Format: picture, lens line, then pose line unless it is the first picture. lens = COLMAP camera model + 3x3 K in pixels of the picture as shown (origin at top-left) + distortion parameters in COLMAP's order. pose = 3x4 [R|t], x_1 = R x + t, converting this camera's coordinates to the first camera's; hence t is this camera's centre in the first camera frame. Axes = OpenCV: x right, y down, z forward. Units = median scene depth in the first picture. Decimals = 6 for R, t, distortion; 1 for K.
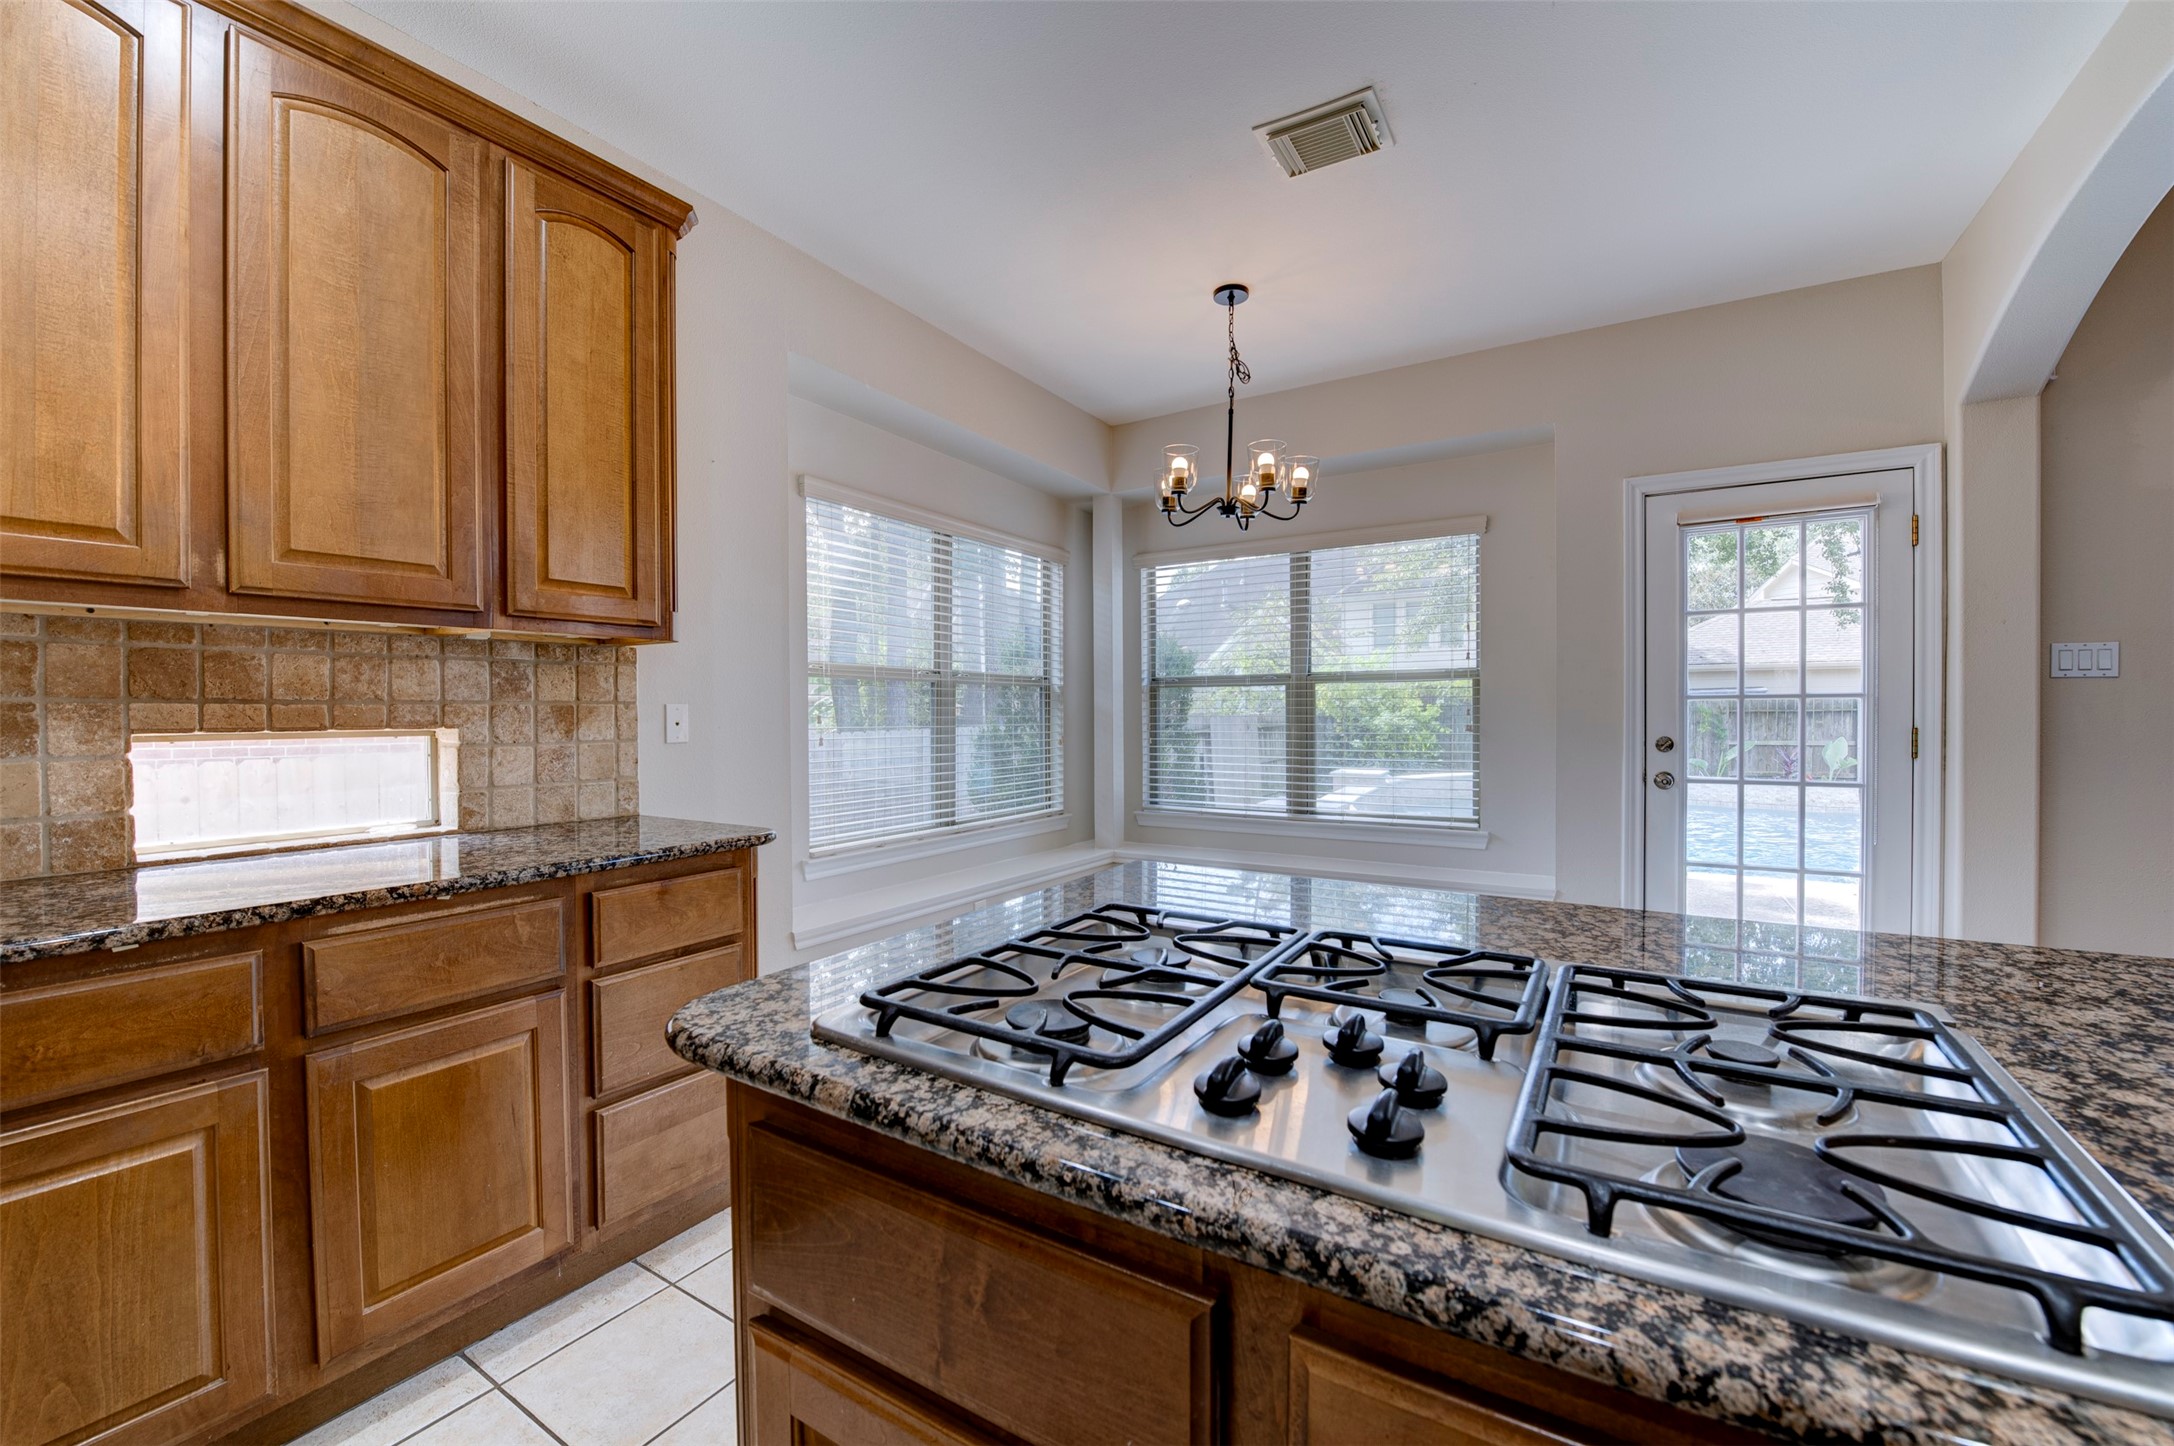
lens RADIAL K [[866.9, 0, 1087.0], [0, 866.9, 723.0], [0, 0, 1]] dist [-0.021089, 0.000011]
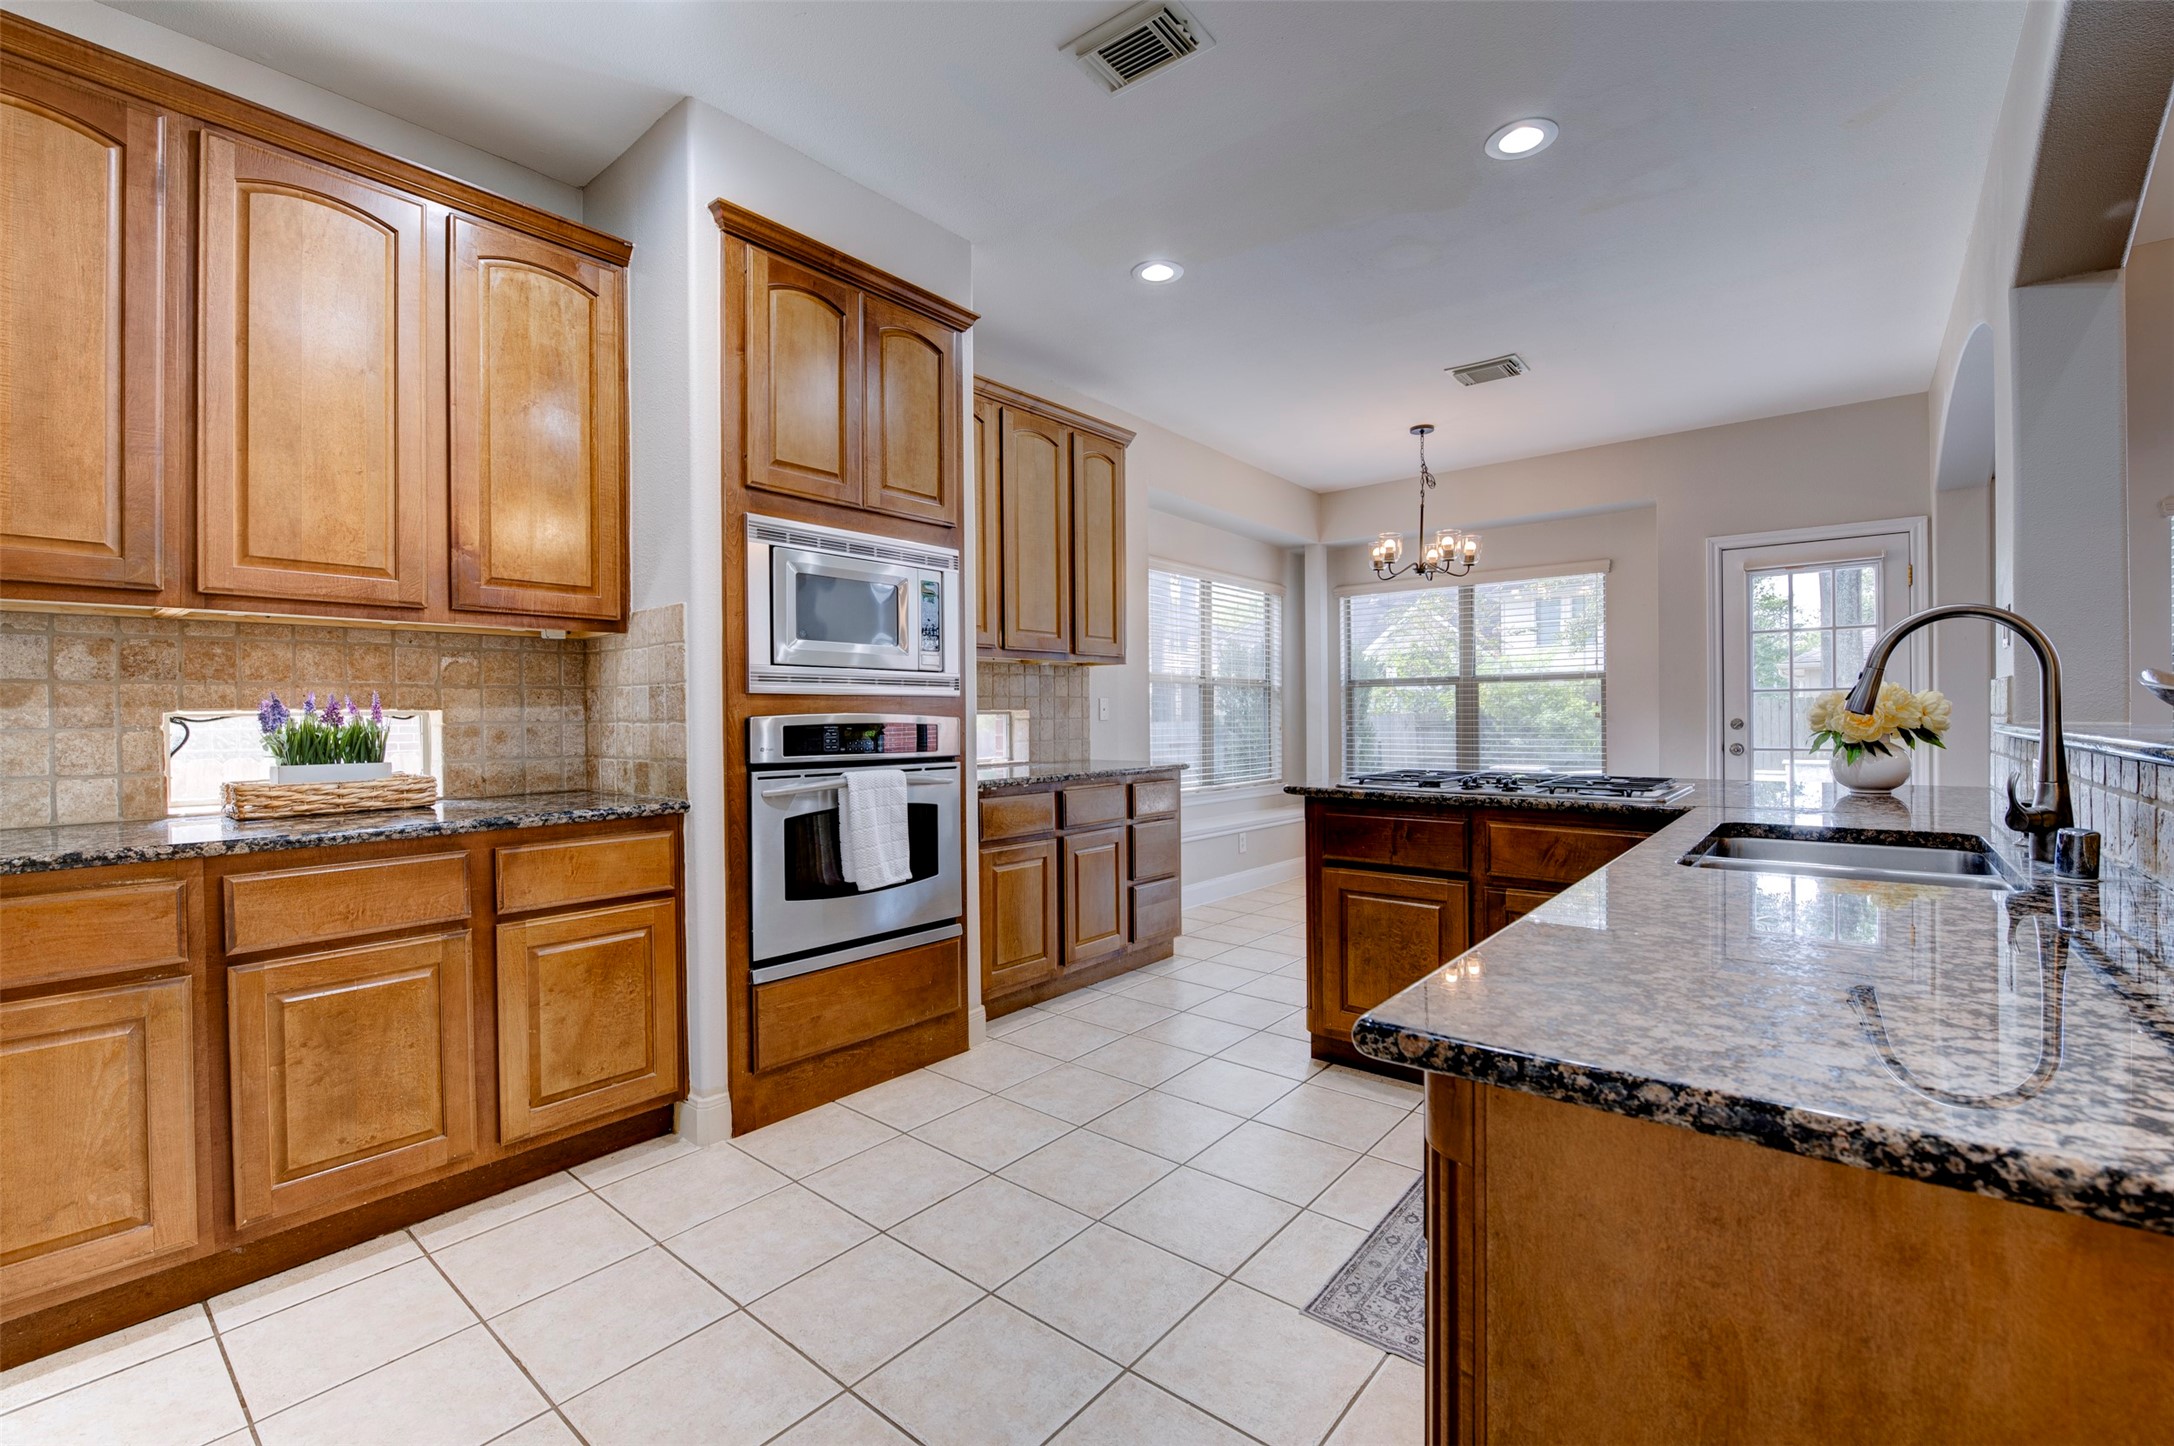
lens RADIAL K [[923.3, 0, 1084.5], [0, 923.3, 715.1], [0, 0, 1]] dist [-0.019320, 0.000019]
pose [[0.990089, -0.003609, -0.140396, -0.157563], [0.001779, 0.999912, -0.013159, 0.023433], [0.140431, 0.012778, 0.990008, -0.550383]]
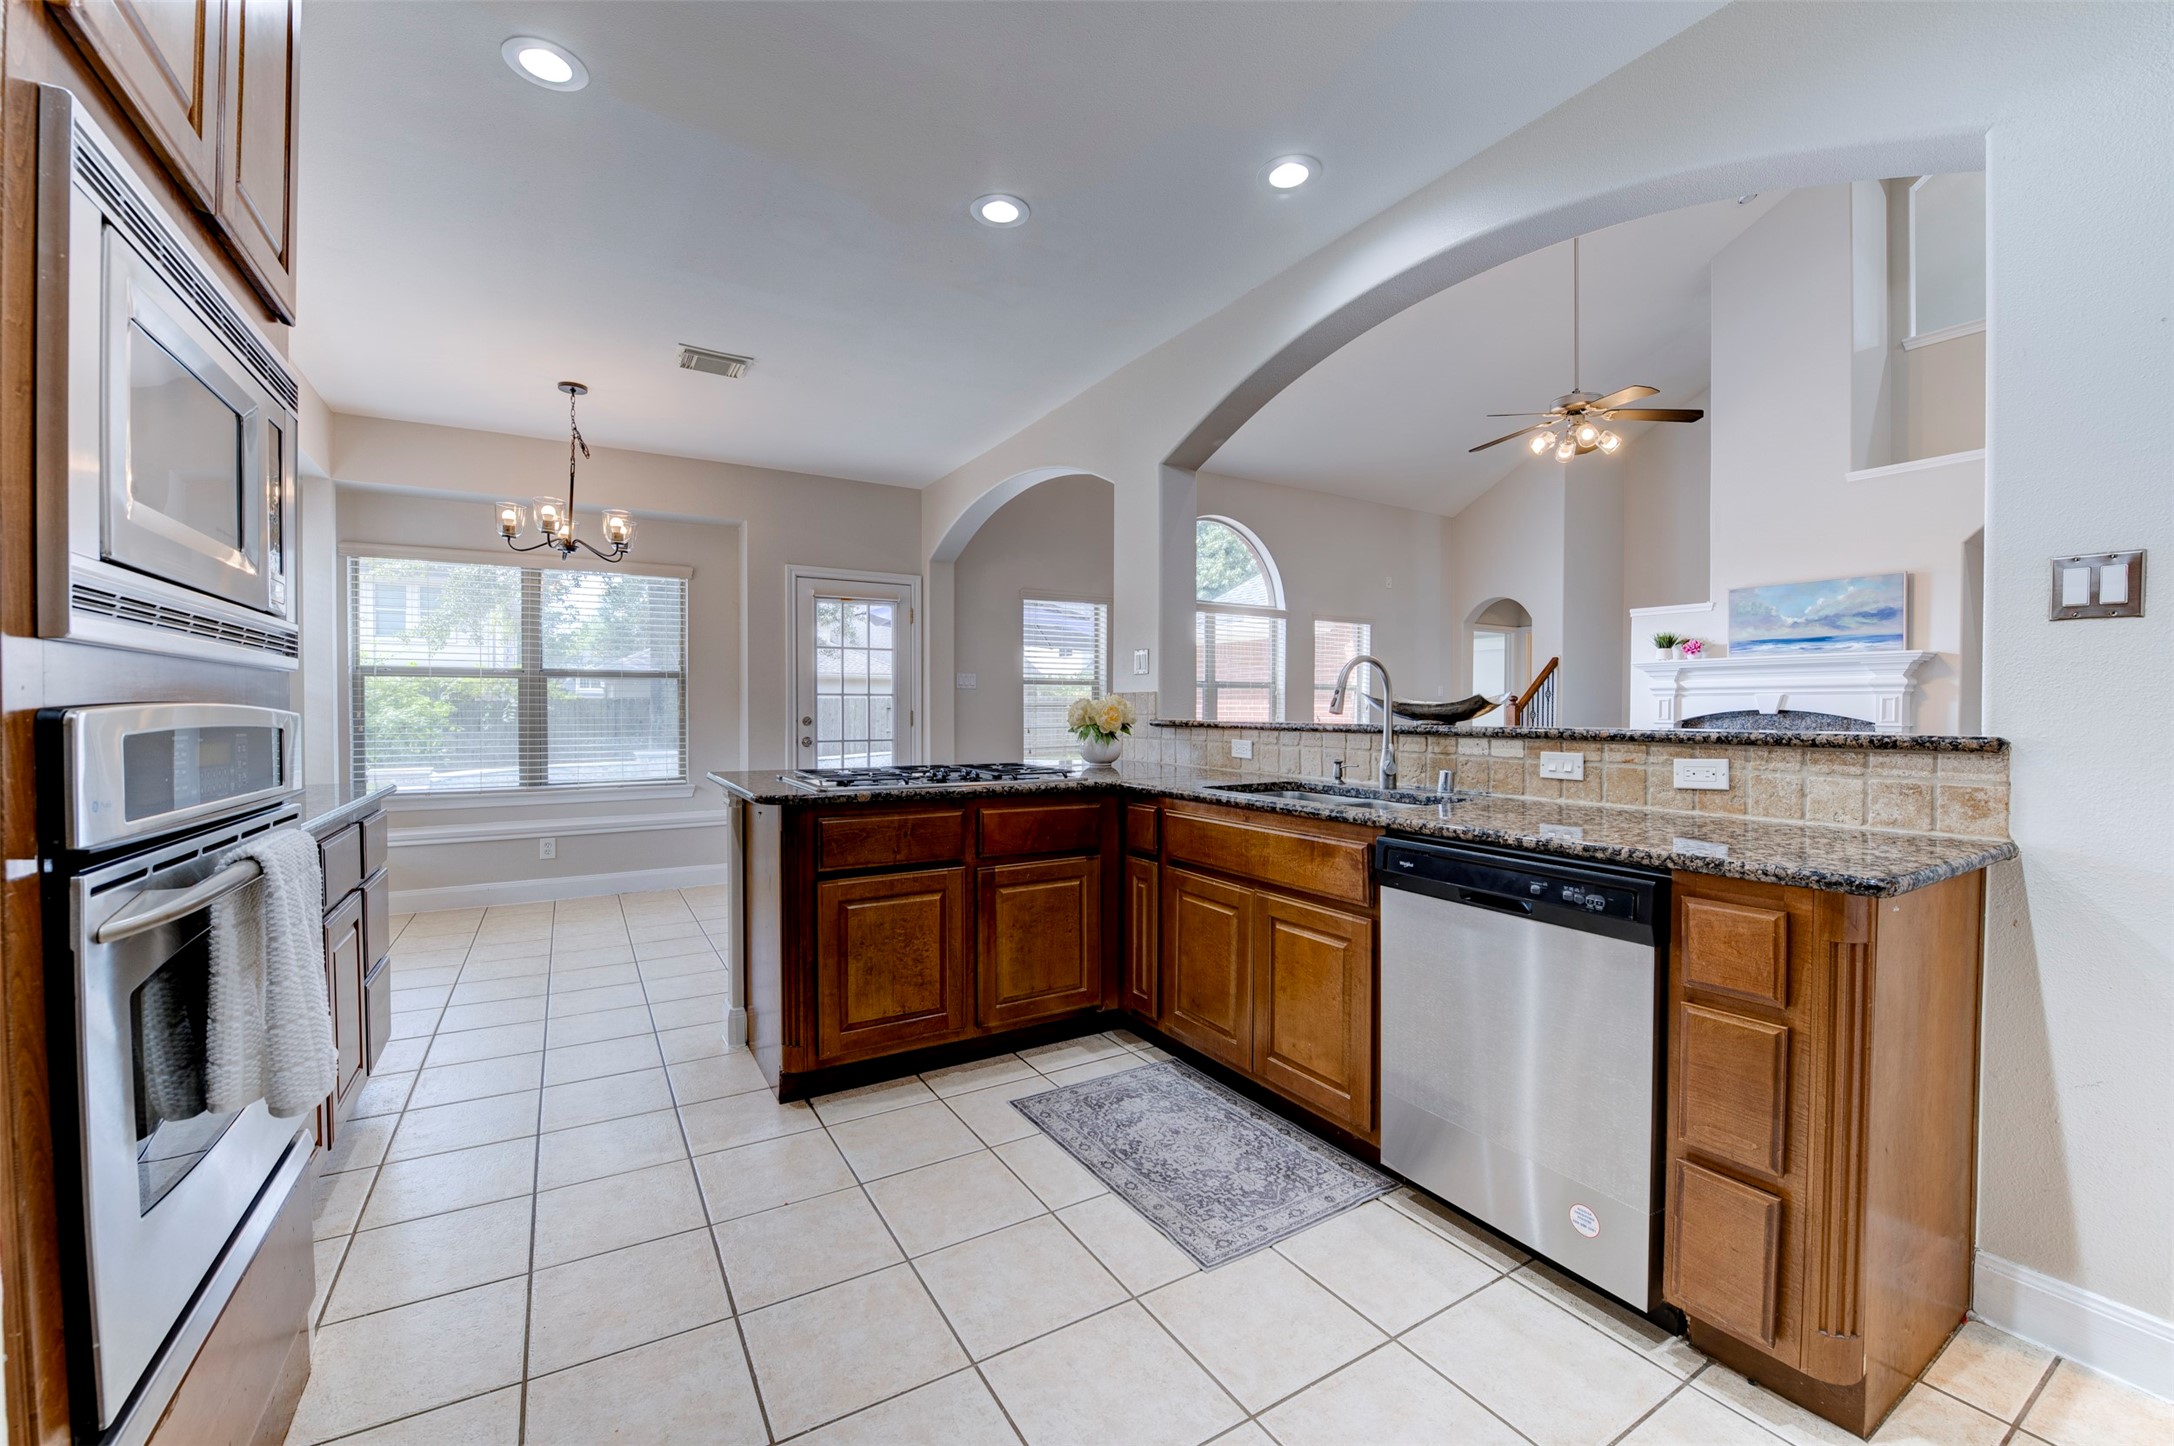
lens RADIAL K [[866.9, 0, 1087.0], [0, 866.9, 723.0], [0, 0, 1]] dist [-0.021089, 0.000011]
pose [[0.462002, -0.007682, 0.886846, -0.518142], [0.007979, 0.999958, 0.004505, 0.020685], [-0.886843, 0.004995, 0.462044, -0.261344]]
